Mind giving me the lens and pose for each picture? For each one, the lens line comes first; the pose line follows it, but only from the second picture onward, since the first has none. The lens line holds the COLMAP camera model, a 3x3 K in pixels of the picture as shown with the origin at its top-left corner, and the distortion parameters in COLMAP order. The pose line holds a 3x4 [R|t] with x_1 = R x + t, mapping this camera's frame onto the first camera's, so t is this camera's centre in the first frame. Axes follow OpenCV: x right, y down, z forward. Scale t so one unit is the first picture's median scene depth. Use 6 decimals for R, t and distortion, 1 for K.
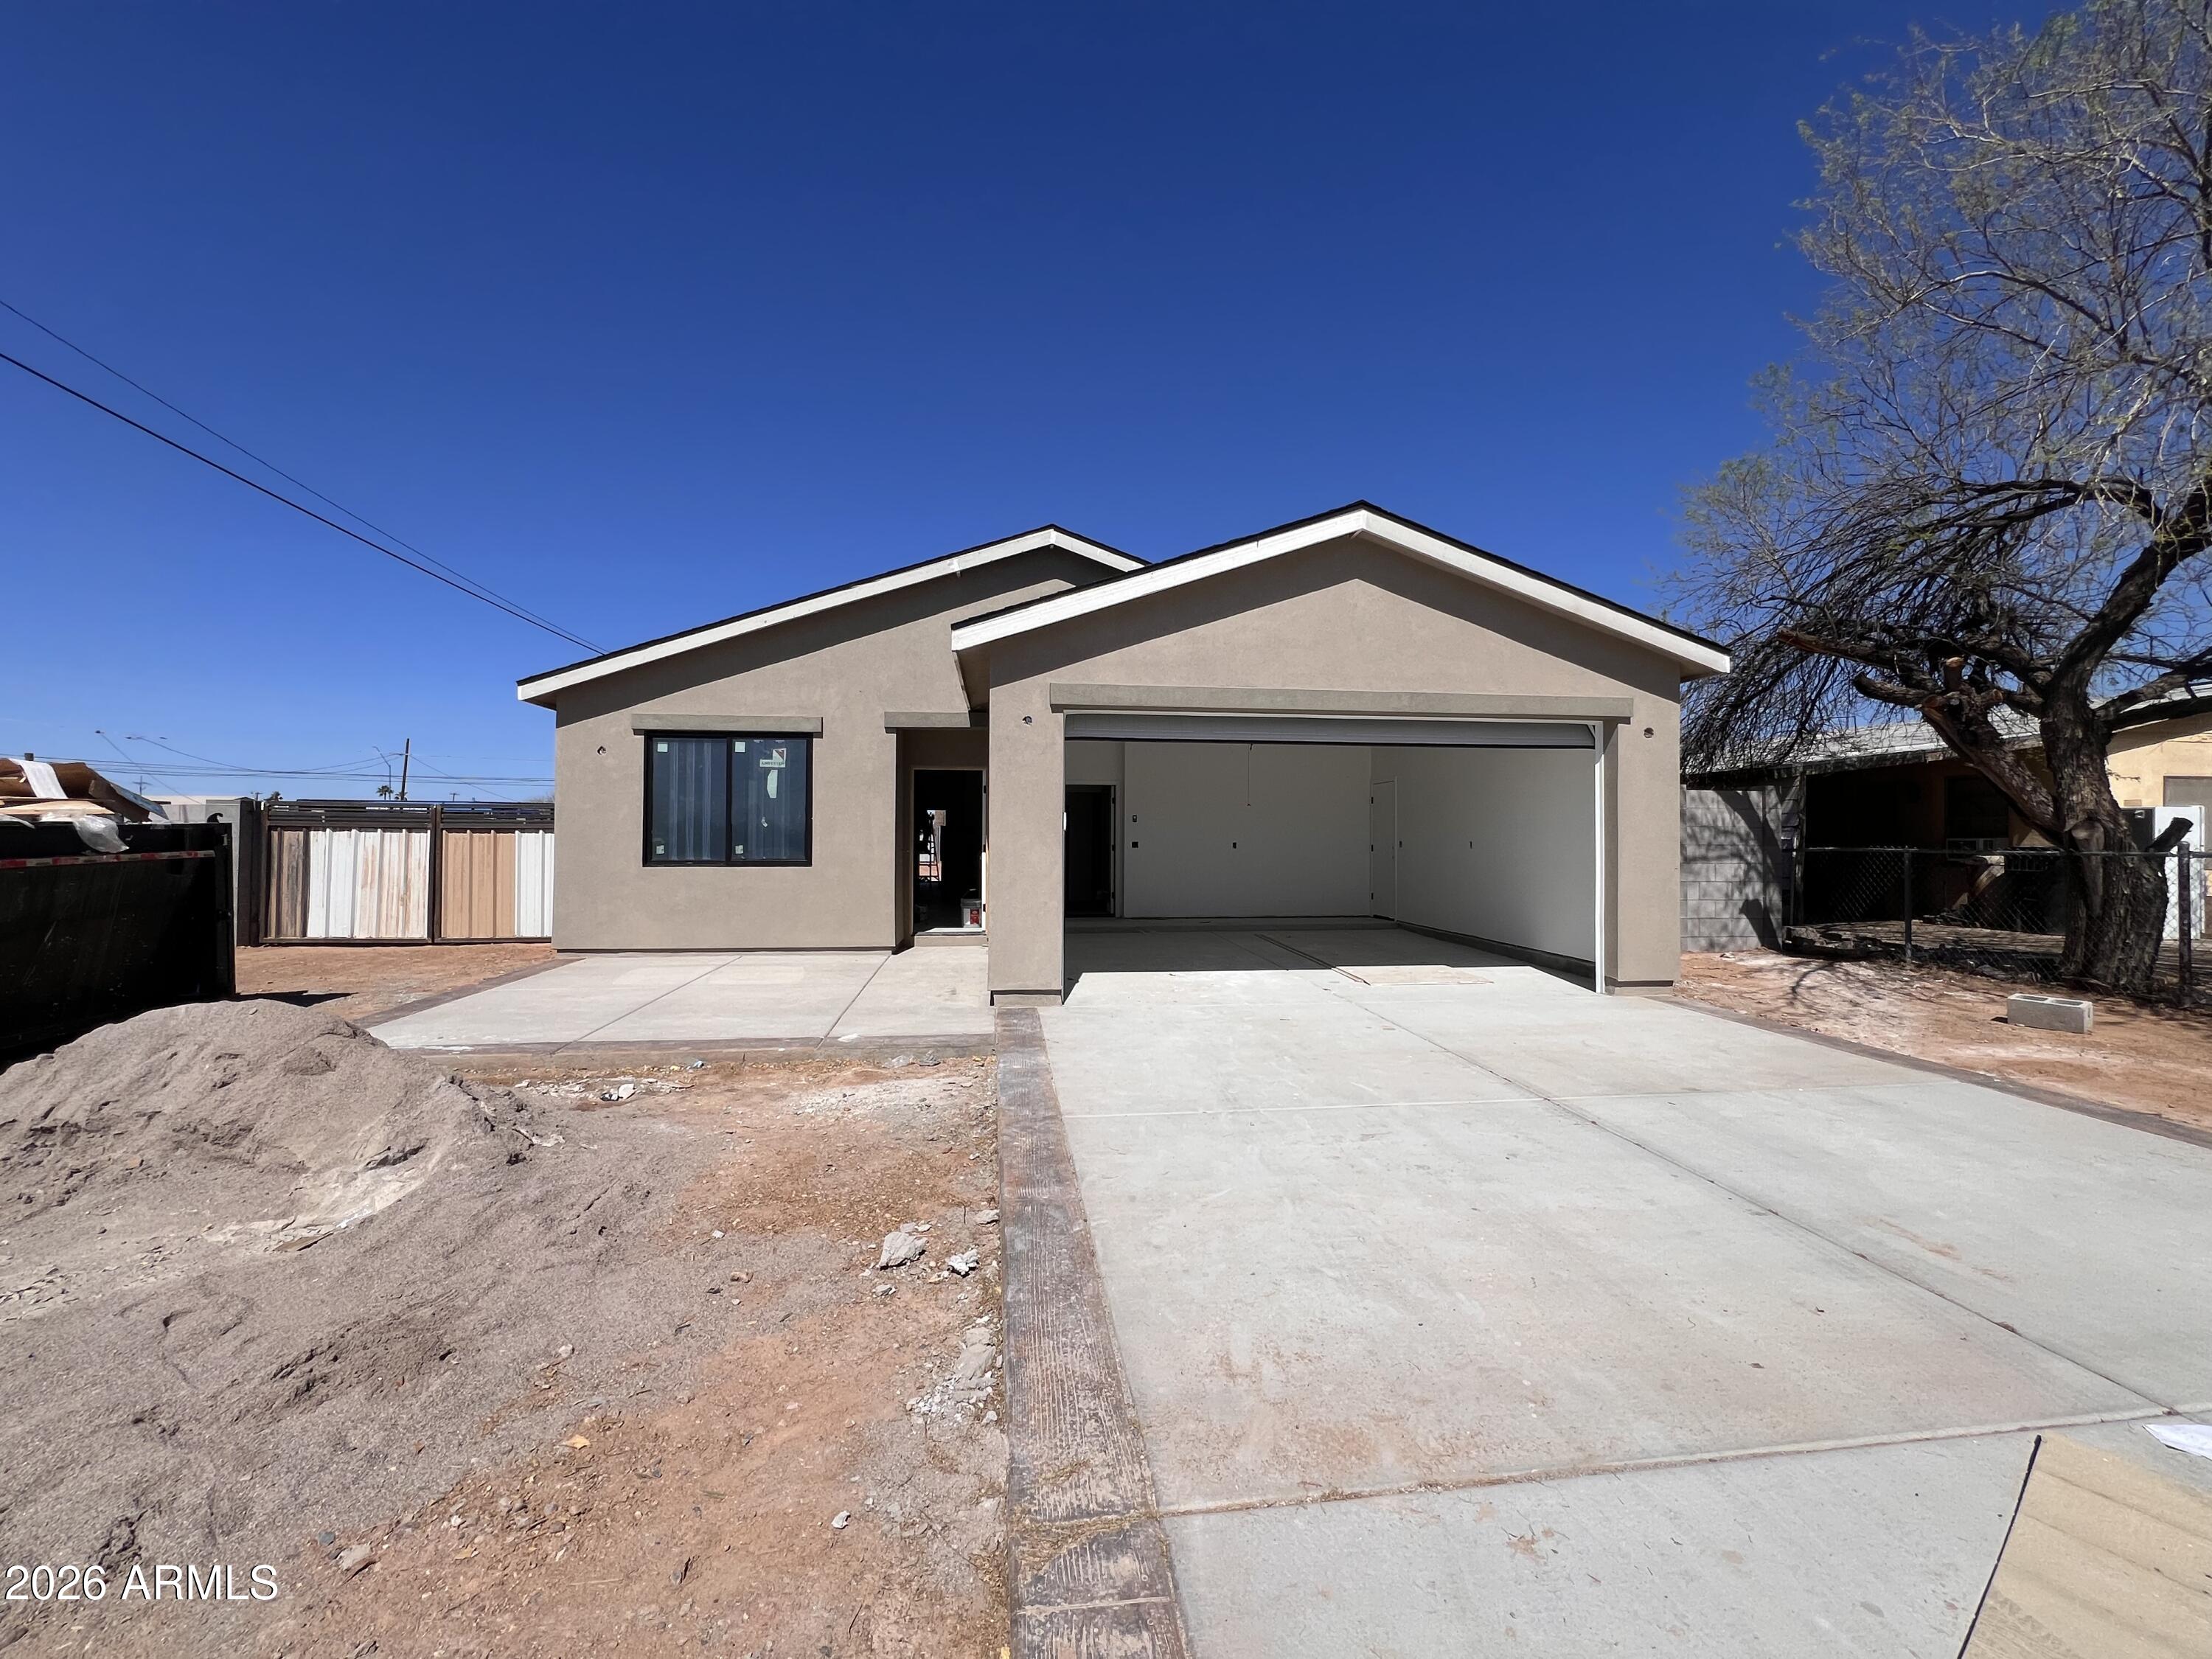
lens RADIAL K [[885.4, 0, 1101.3], [0, 885.4, 824.8], [0, 0, 1]] dist [-0.000873, 0.000064]
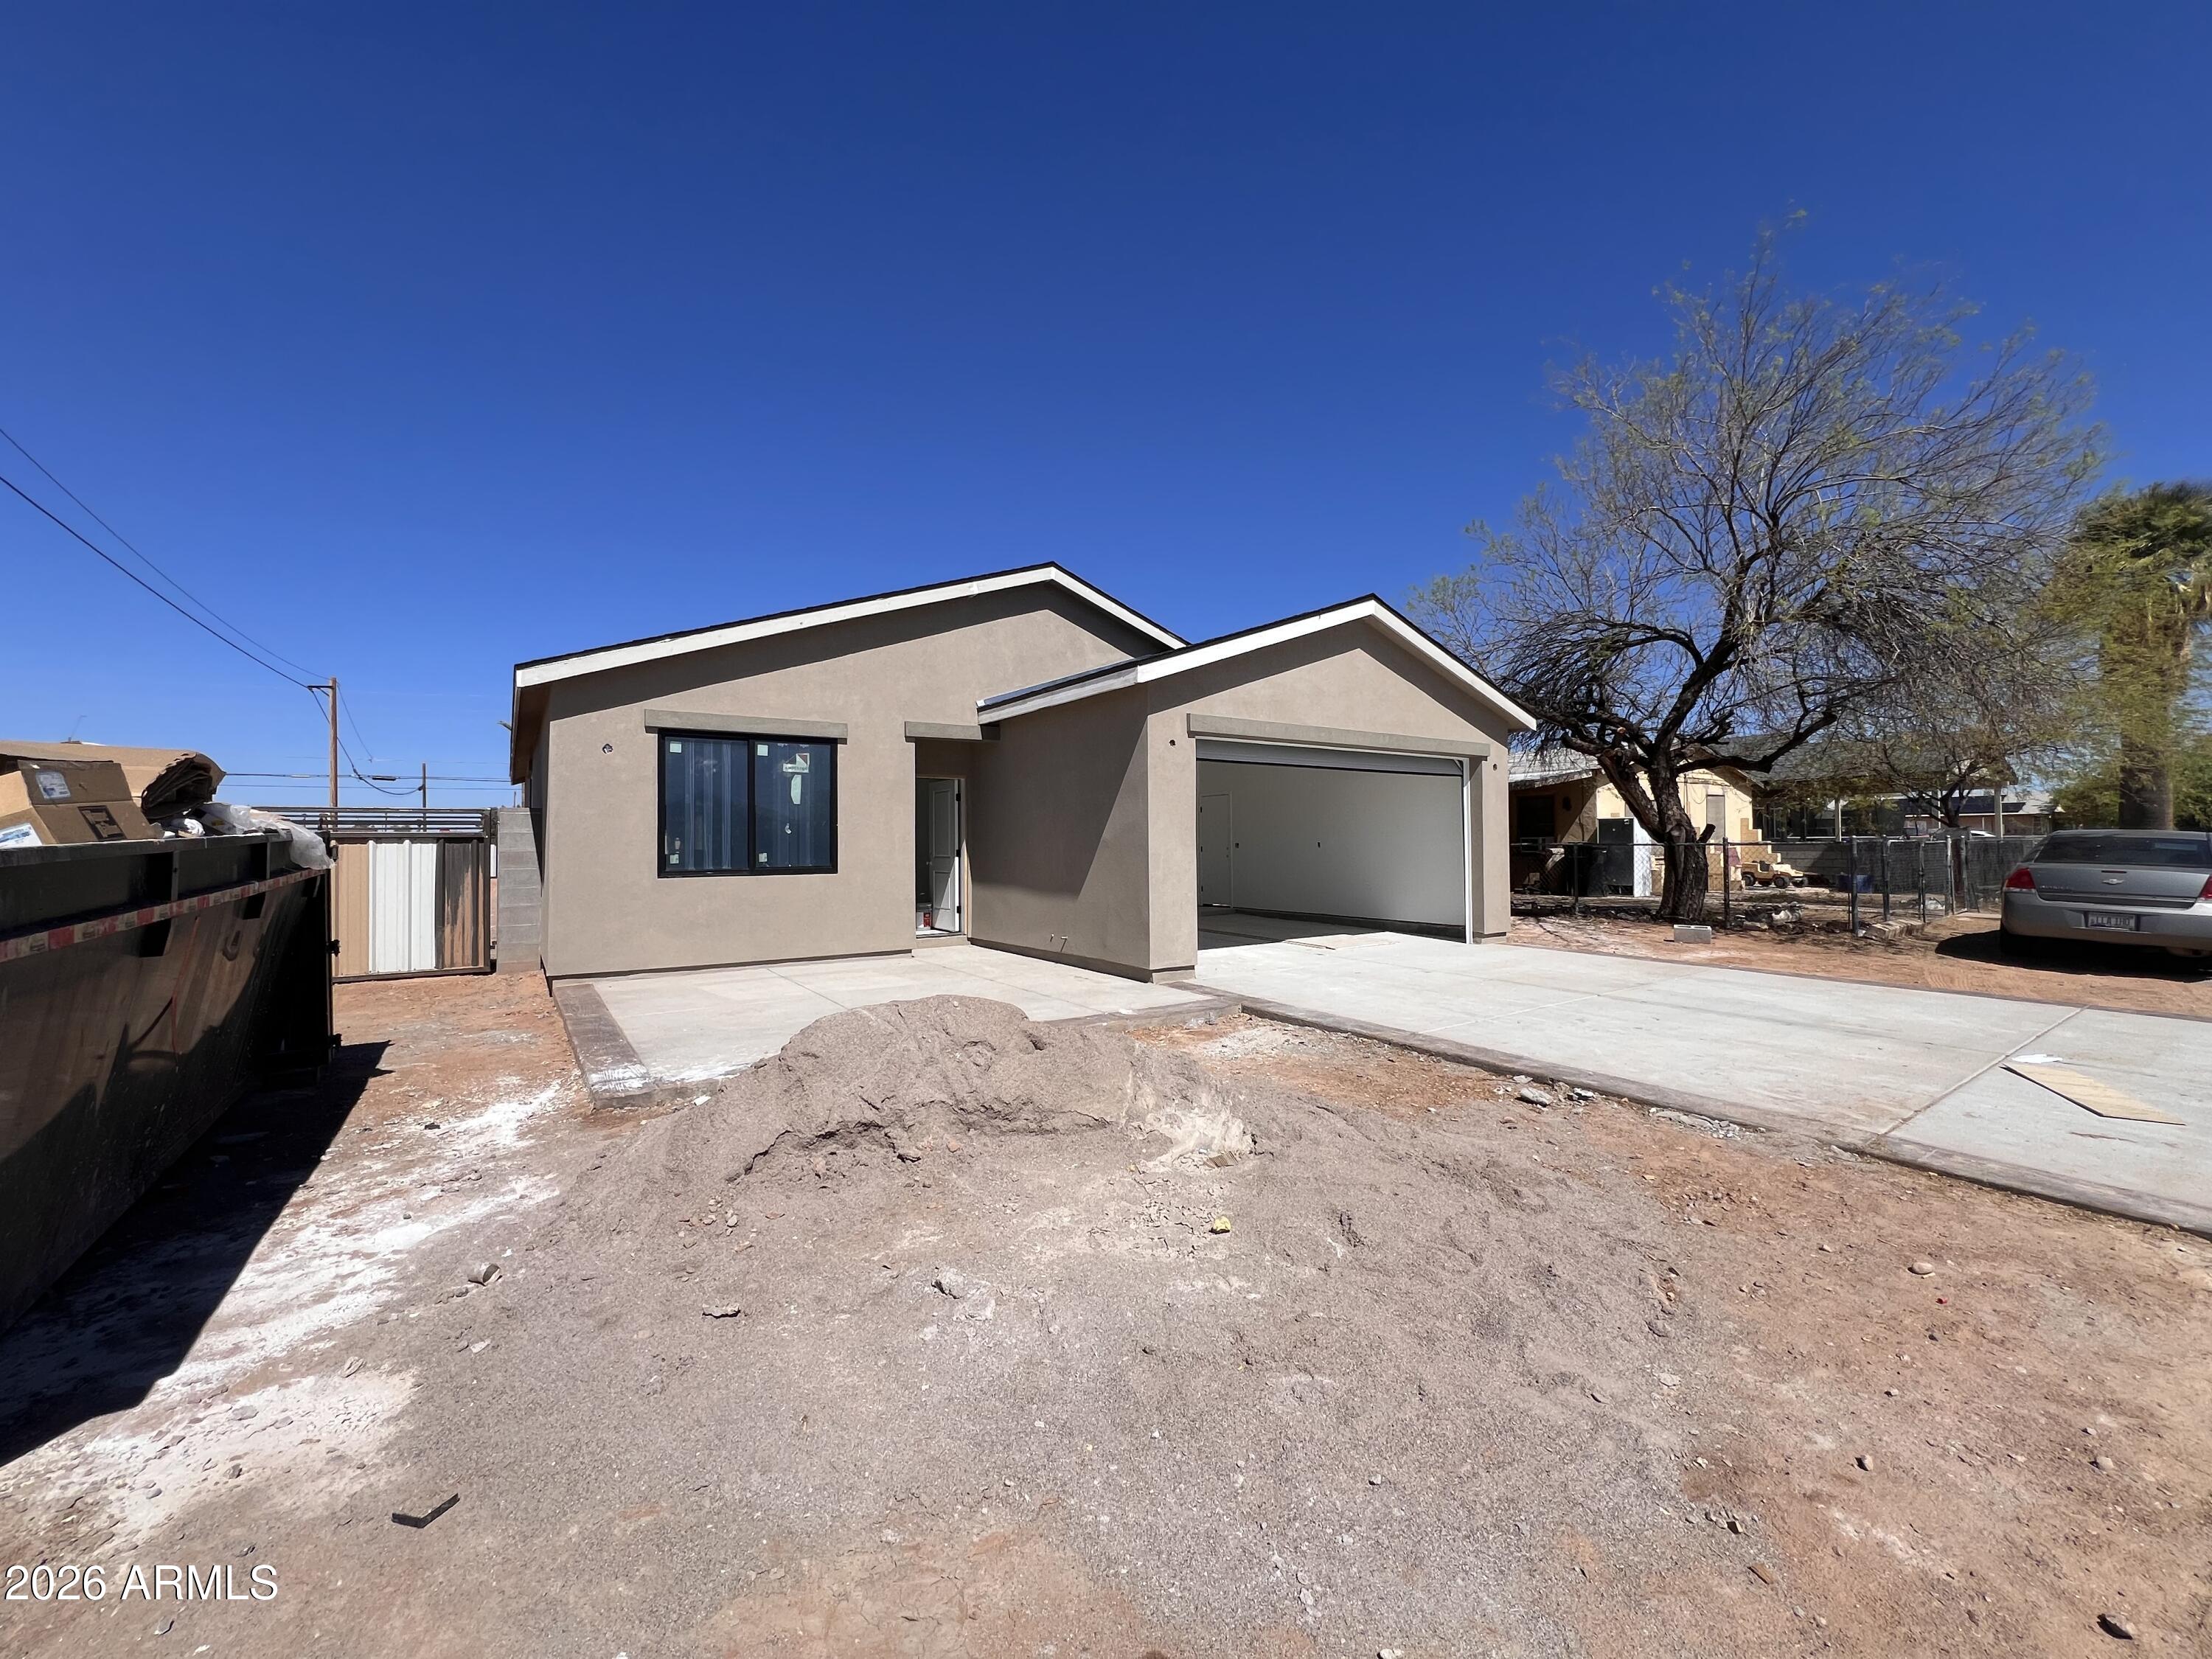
lens RADIAL K [[885.4, 0, 1101.3], [0, 885.4, 824.8], [0, 0, 1]] dist [-0.000873, 0.000064]
pose [[0.886673, -0.000796, 0.462396, -0.537452], [0.003763, 0.999978, -0.005494, -0.000750], [-0.462381, 0.006612, 0.886656, -0.016170]]
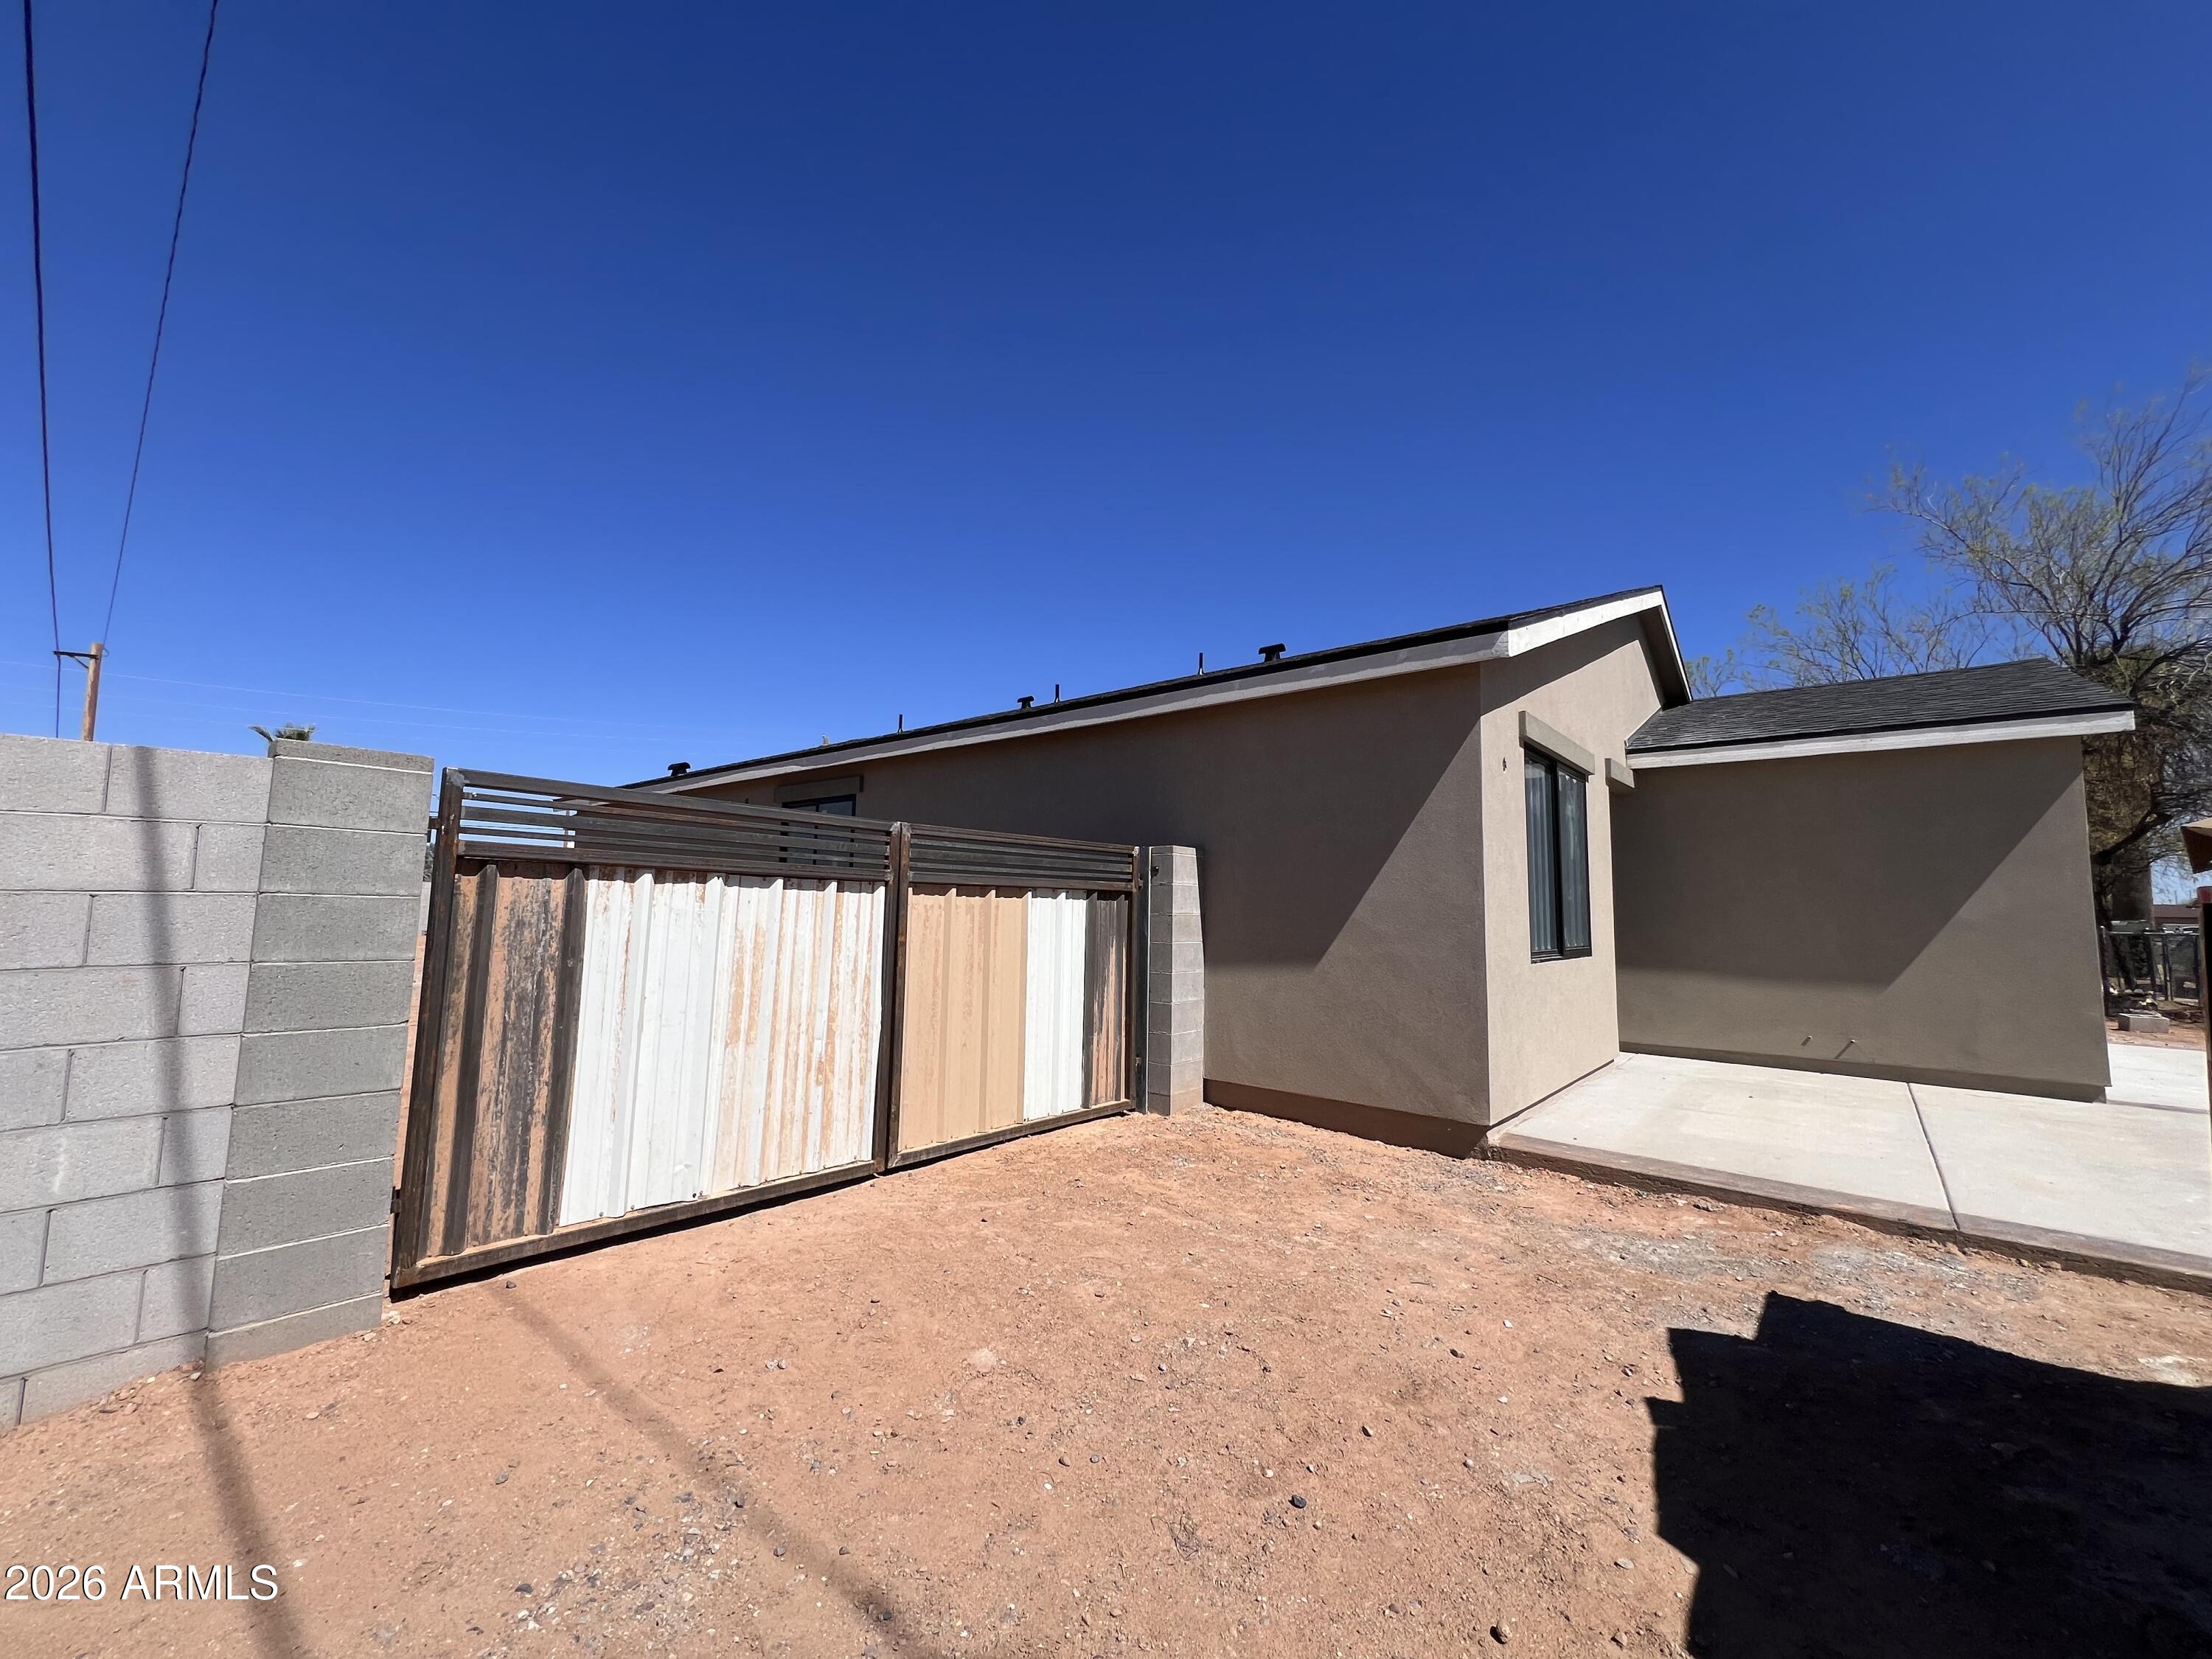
lens RADIAL K [[885.4, 0, 1101.3], [0, 885.4, 824.8], [0, 0, 1]] dist [-0.000873, 0.000064]
pose [[0.724549, 0.076664, 0.684946, -1.155984], [-0.025453, 0.996093, -0.084565, 0.011790], [-0.688753, 0.043838, 0.723669, 0.762497]]
